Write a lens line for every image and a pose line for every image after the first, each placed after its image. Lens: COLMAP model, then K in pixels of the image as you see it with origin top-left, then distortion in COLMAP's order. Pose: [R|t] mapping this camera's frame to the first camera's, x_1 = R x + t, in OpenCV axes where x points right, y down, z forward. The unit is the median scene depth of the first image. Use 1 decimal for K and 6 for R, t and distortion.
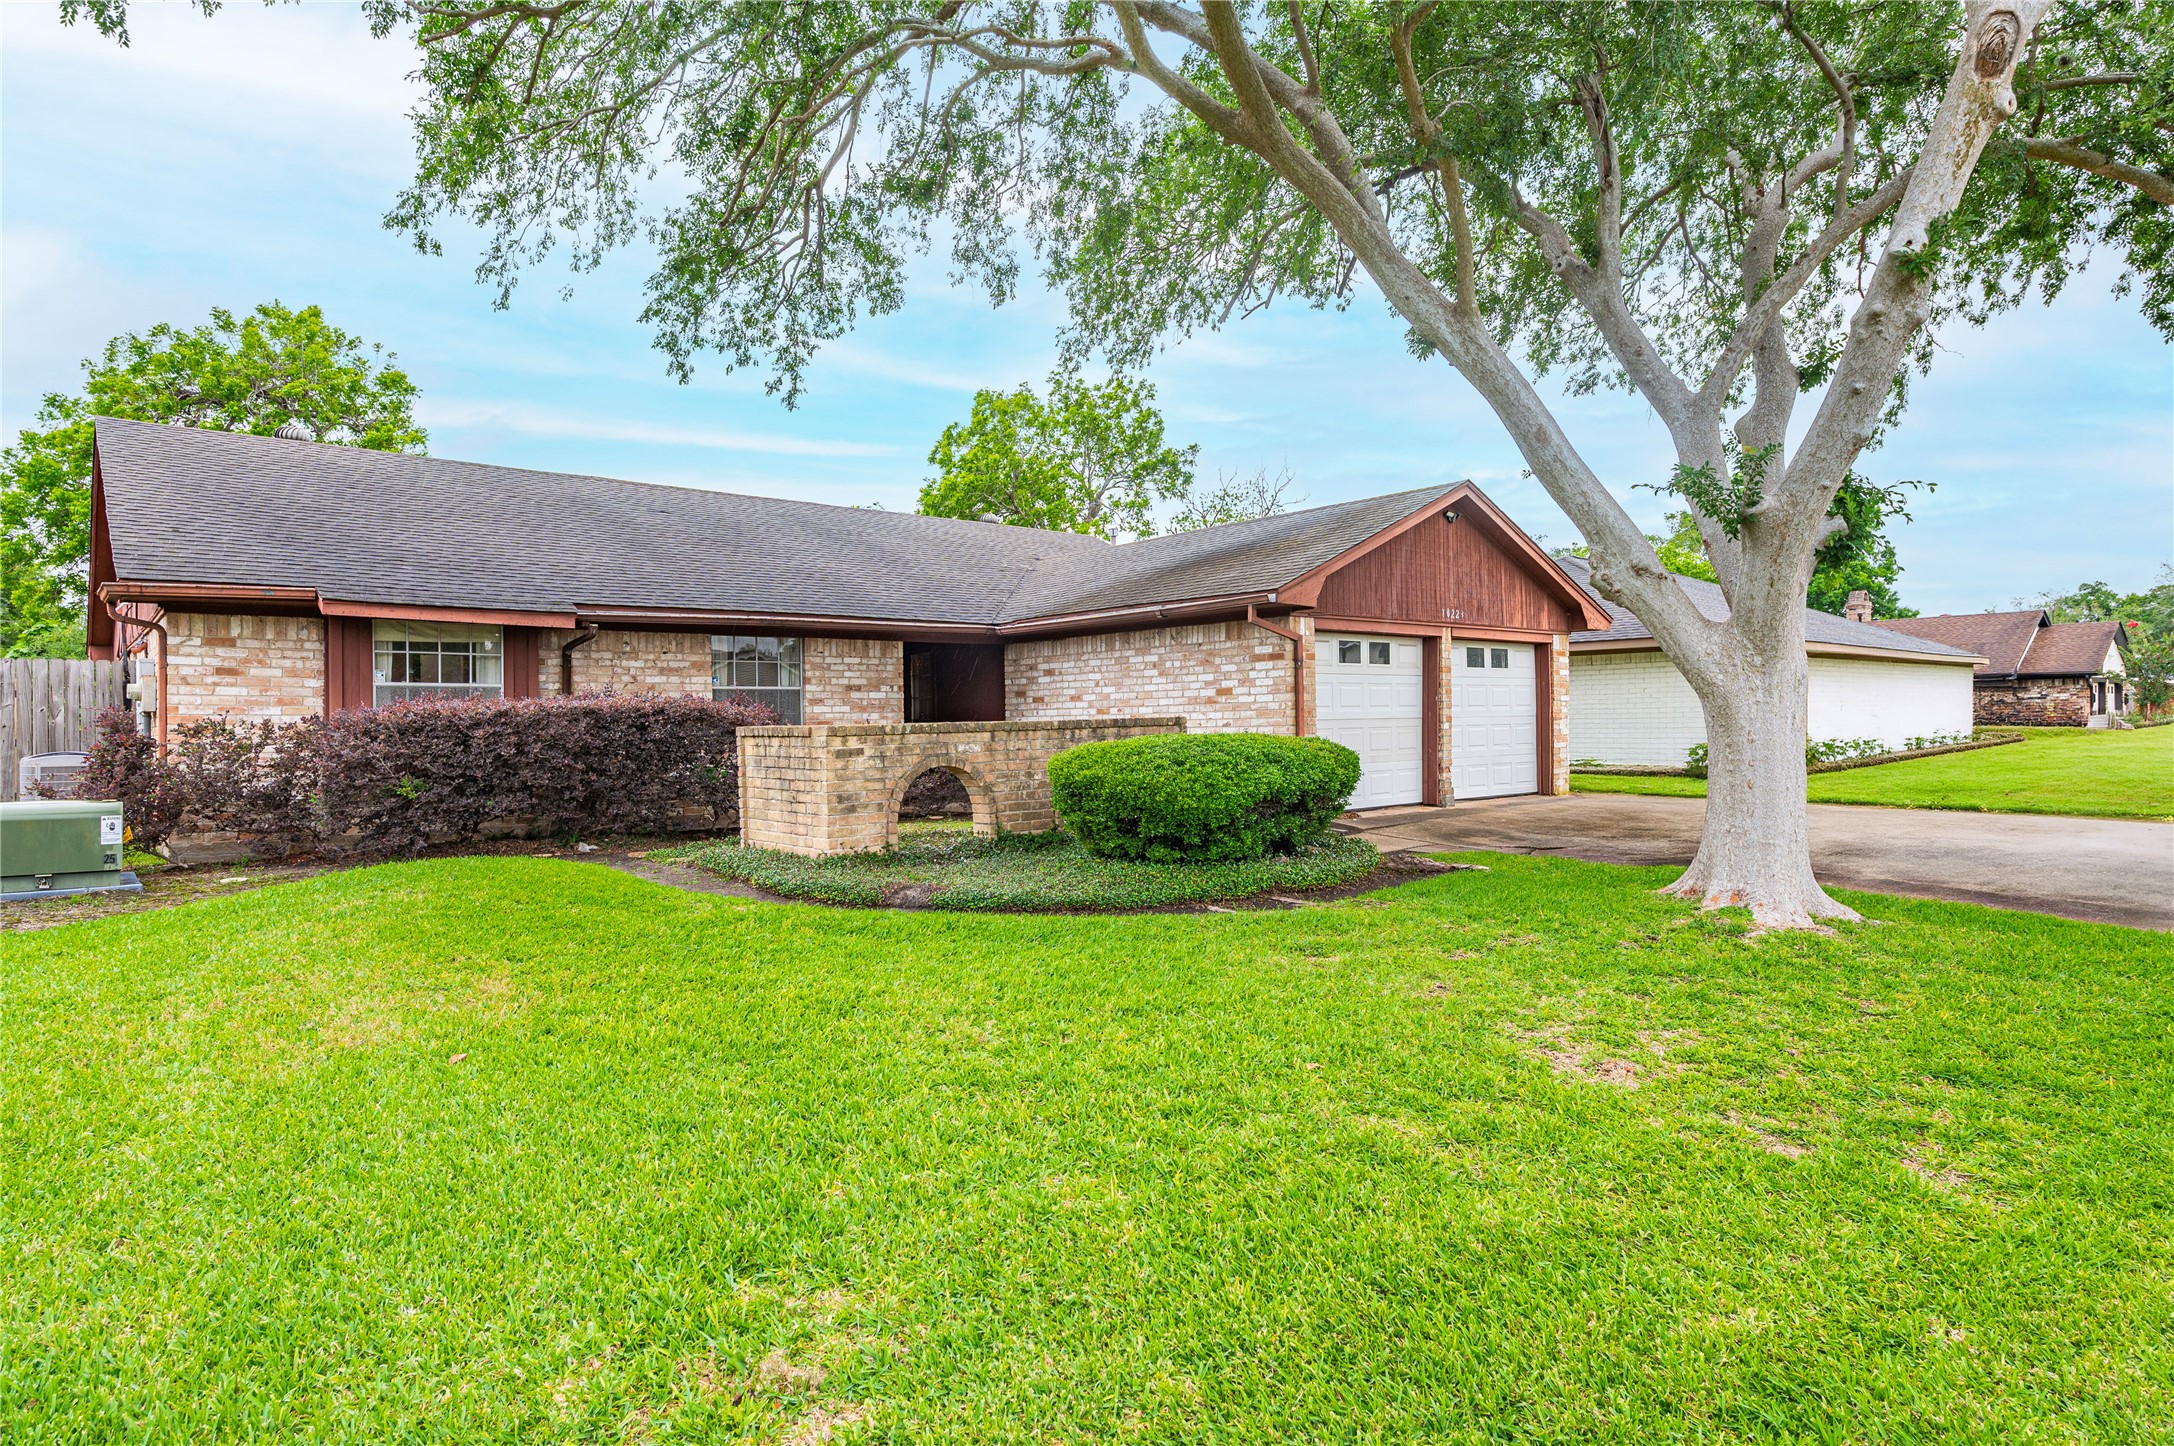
lens RADIAL K [[1287.0, 0, 1168.7], [0, 1287.0, 724.4], [0, 0, 1]] dist [-0.002321, -0.000580]
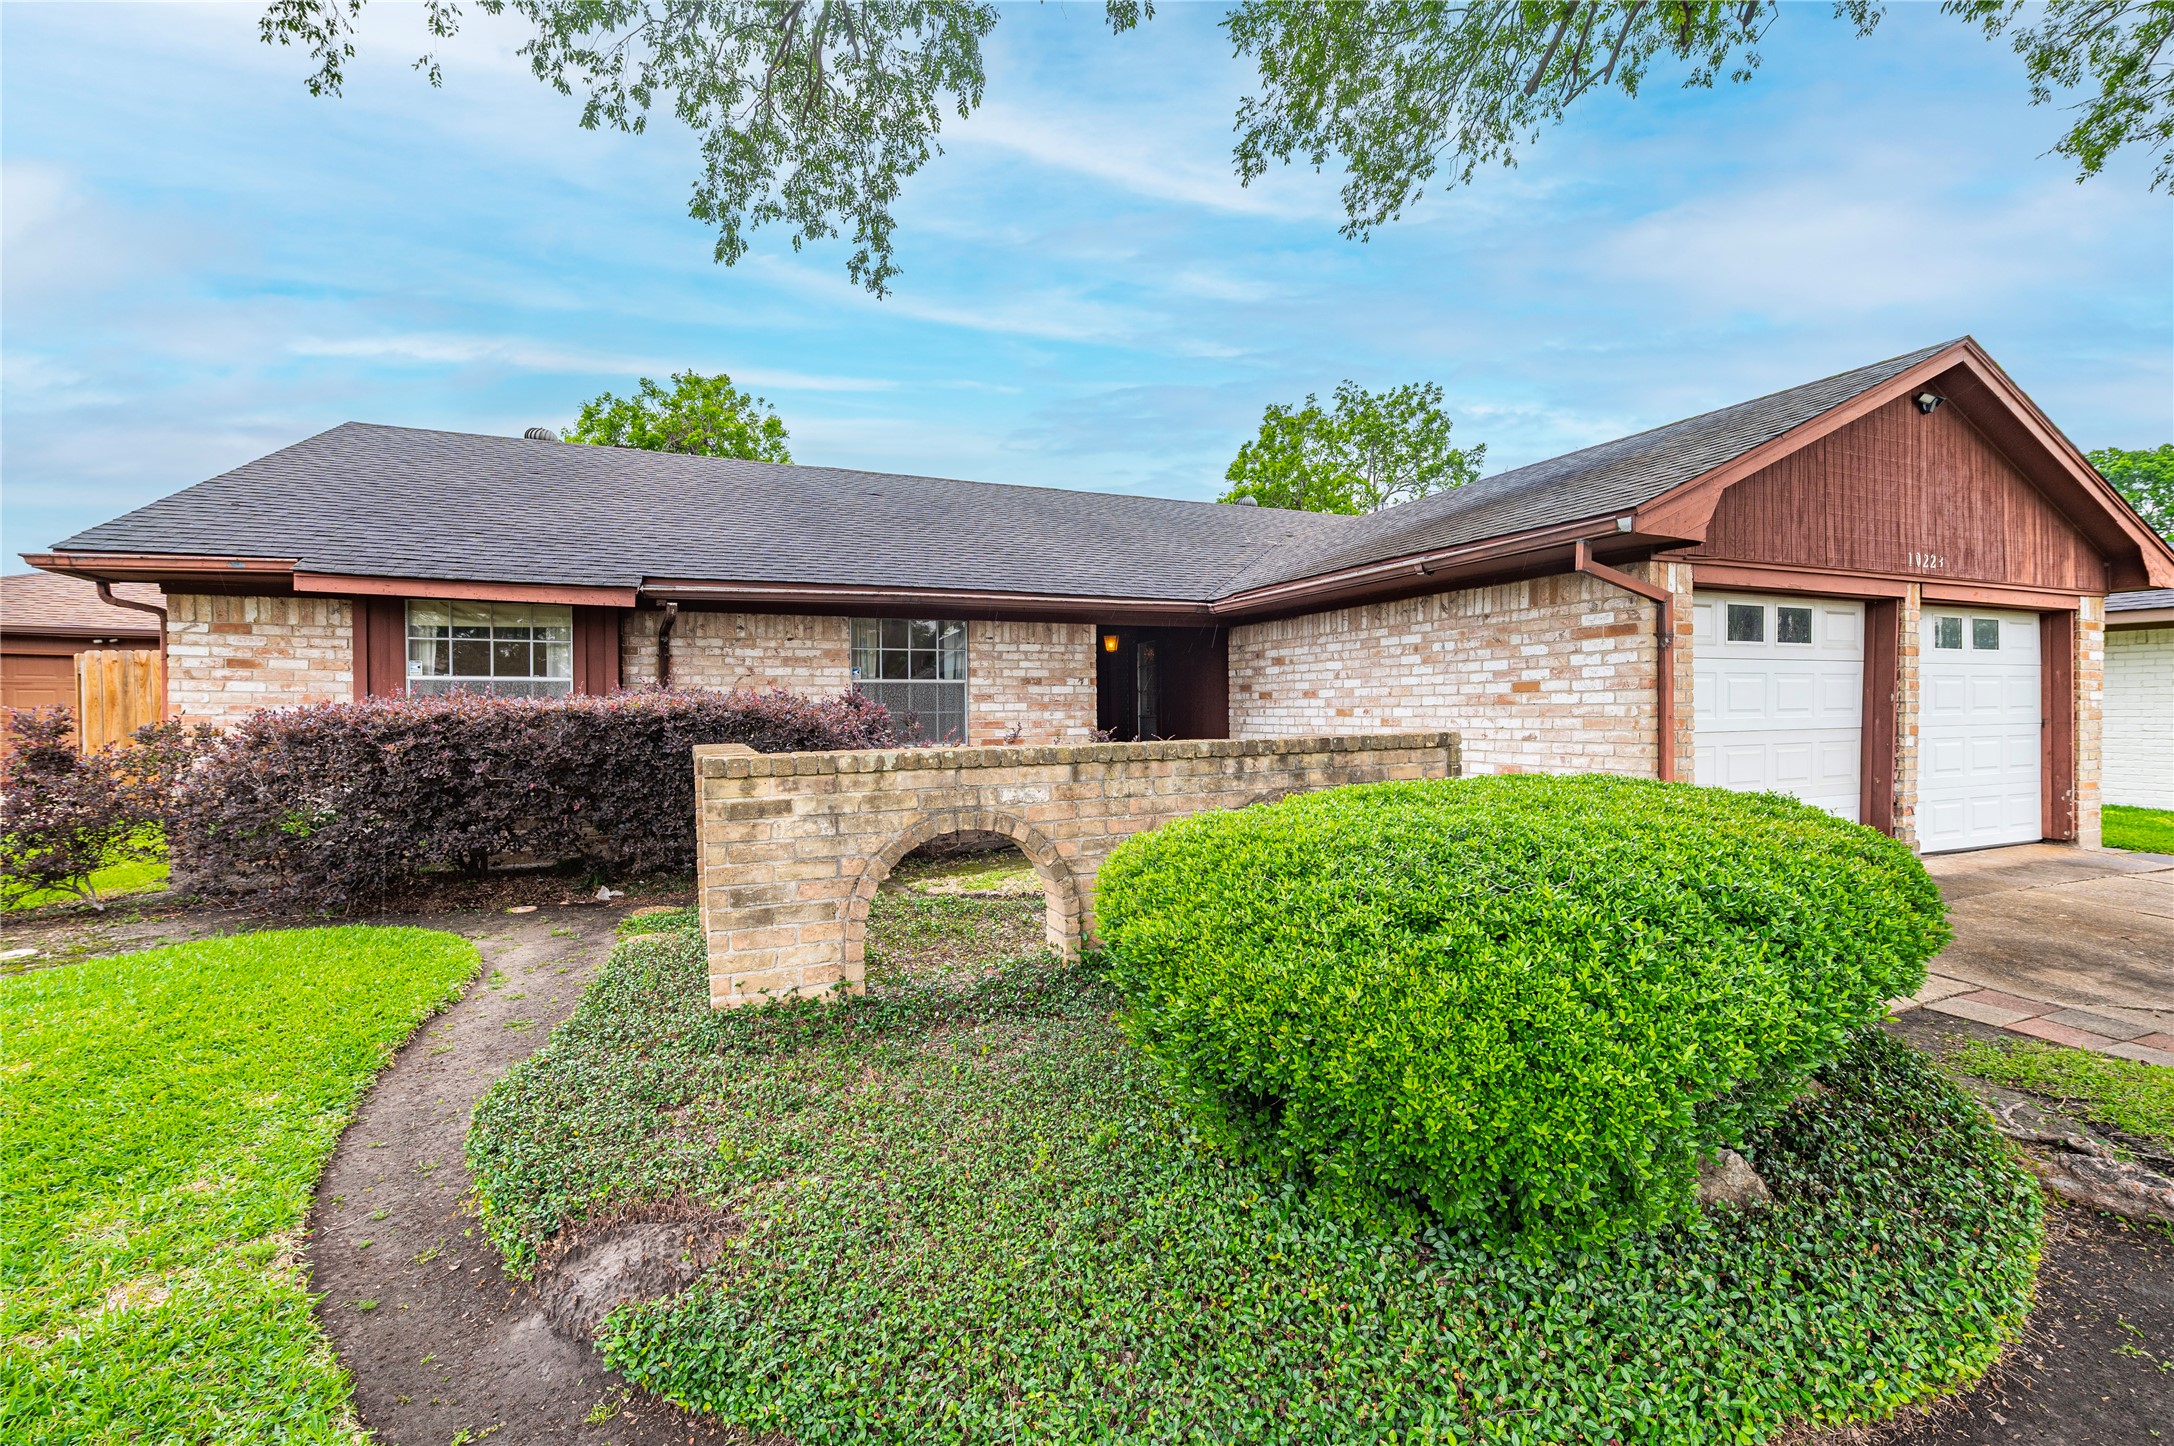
lens RADIAL K [[958.3, 0, 1094.1], [0, 958.3, 717.3], [0, 0, 1]] dist [-0.004434, 0.000222]
pose [[0.935826, 0.012840, -0.352228, 0.009907], [-0.008723, 0.999874, 0.013274, -0.015116], [0.352354, -0.009349, 0.935820, 0.484748]]
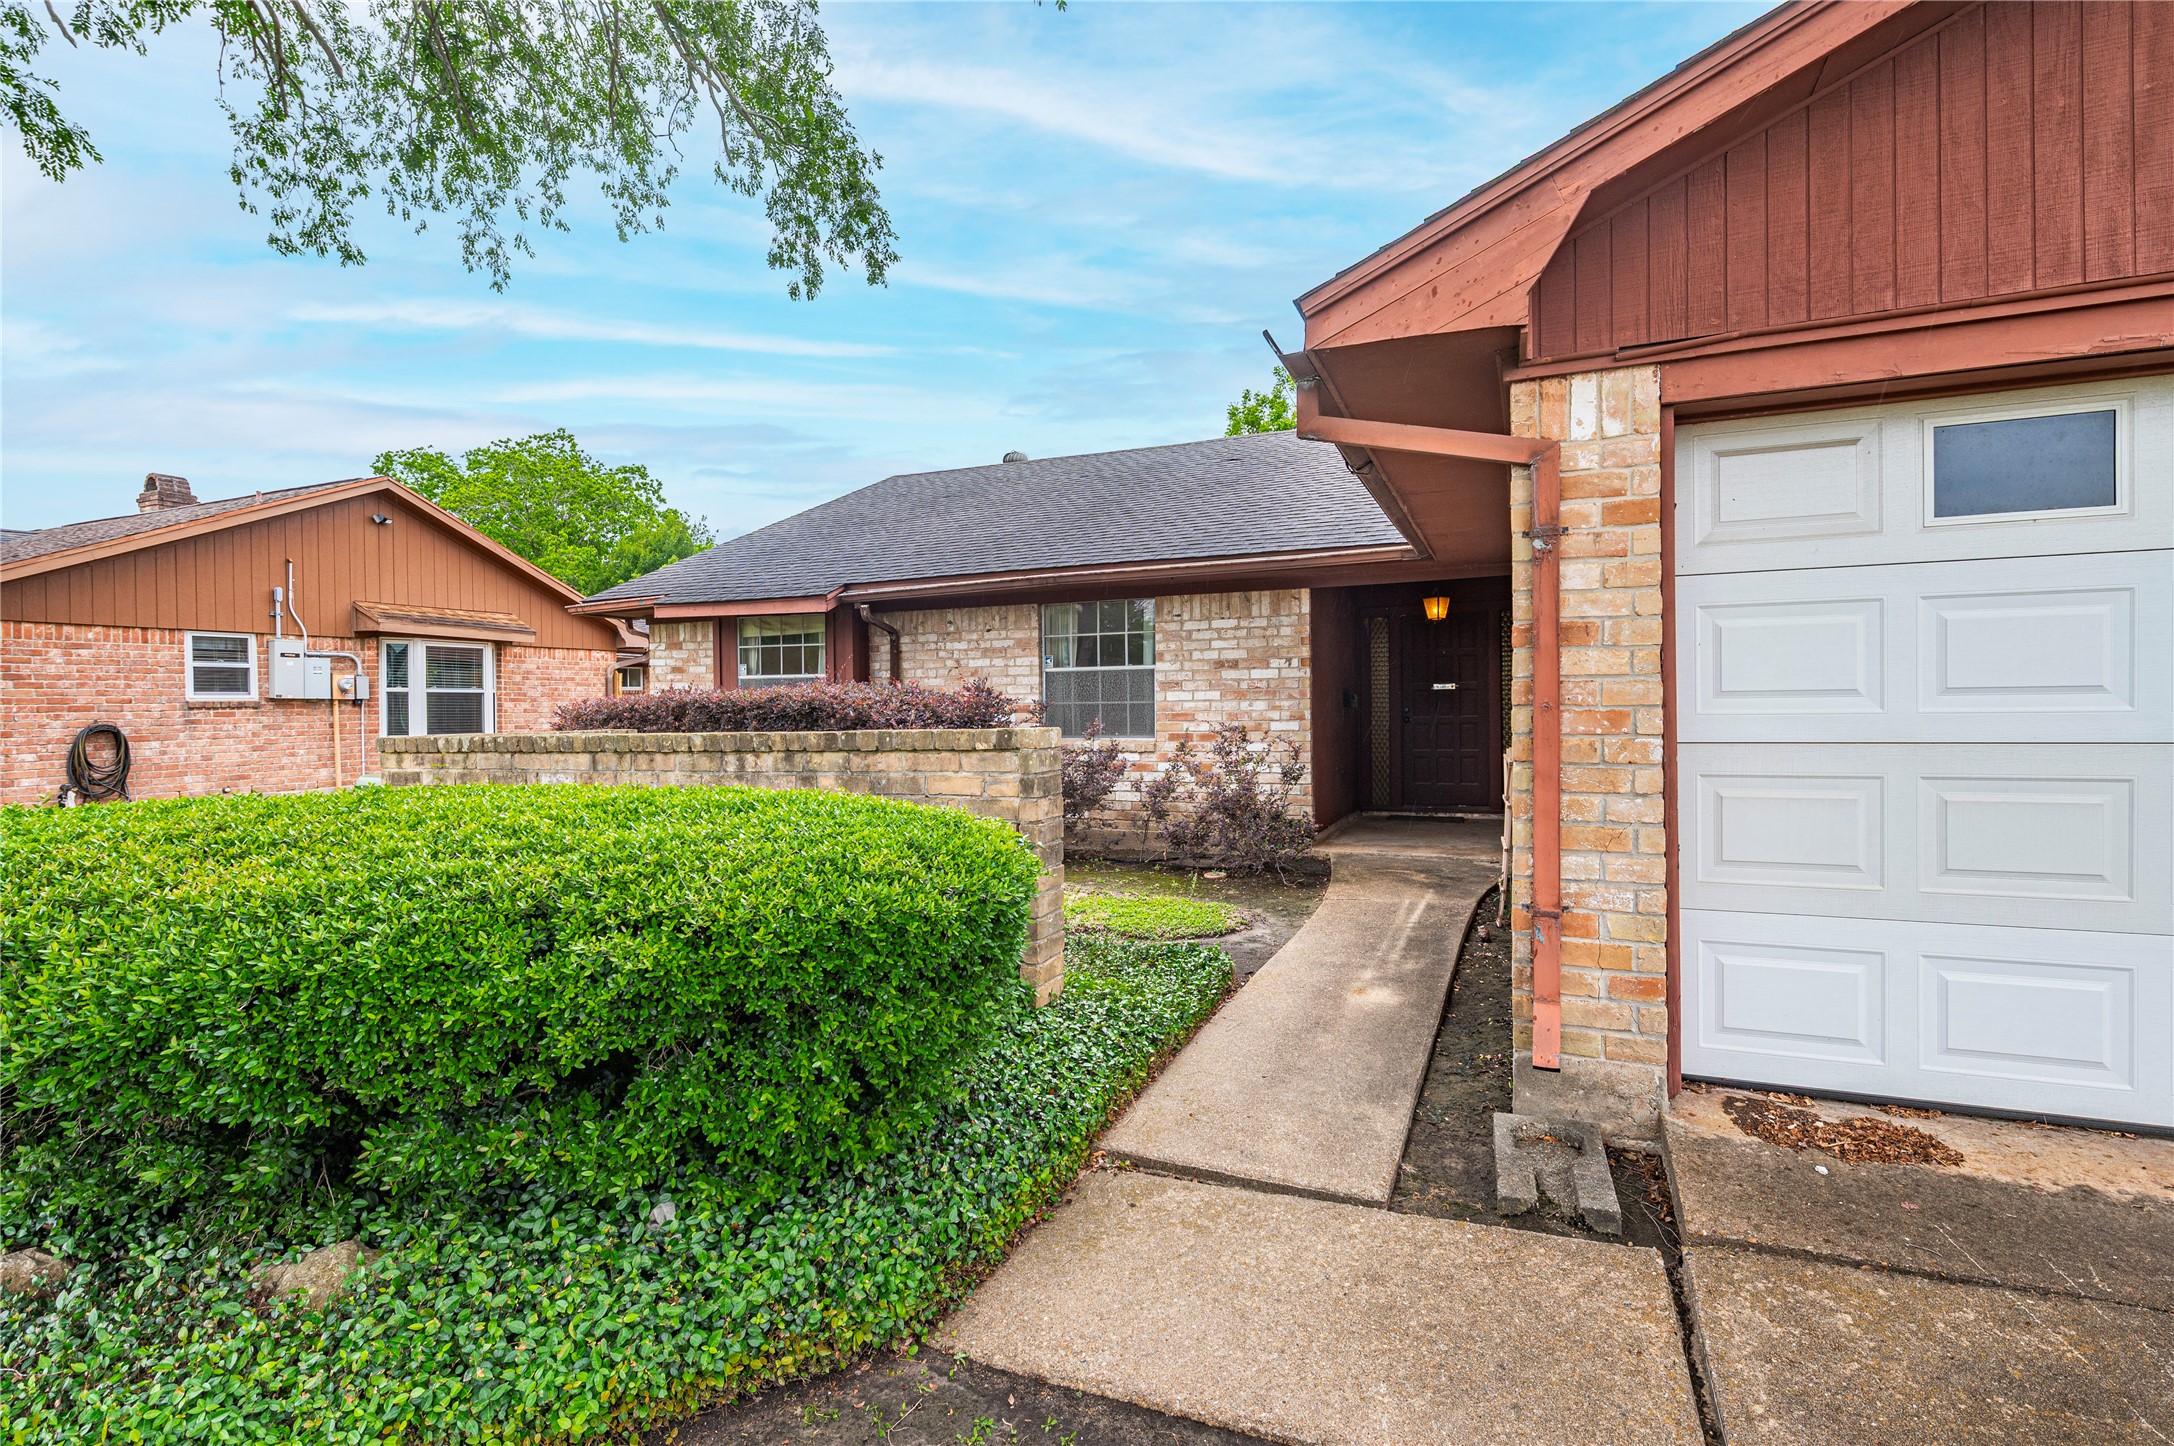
lens RADIAL K [[1087.9, 0, 1150.4], [0, 1087.9, 740.2], [0, 0, 1]] dist [-0.001455, -0.000976]
pose [[0.345529, 0.041627, -0.937484, 0.311513], [0.002667, 0.998968, 0.045340, -0.015882], [0.938404, -0.018167, 0.345062, 0.842073]]
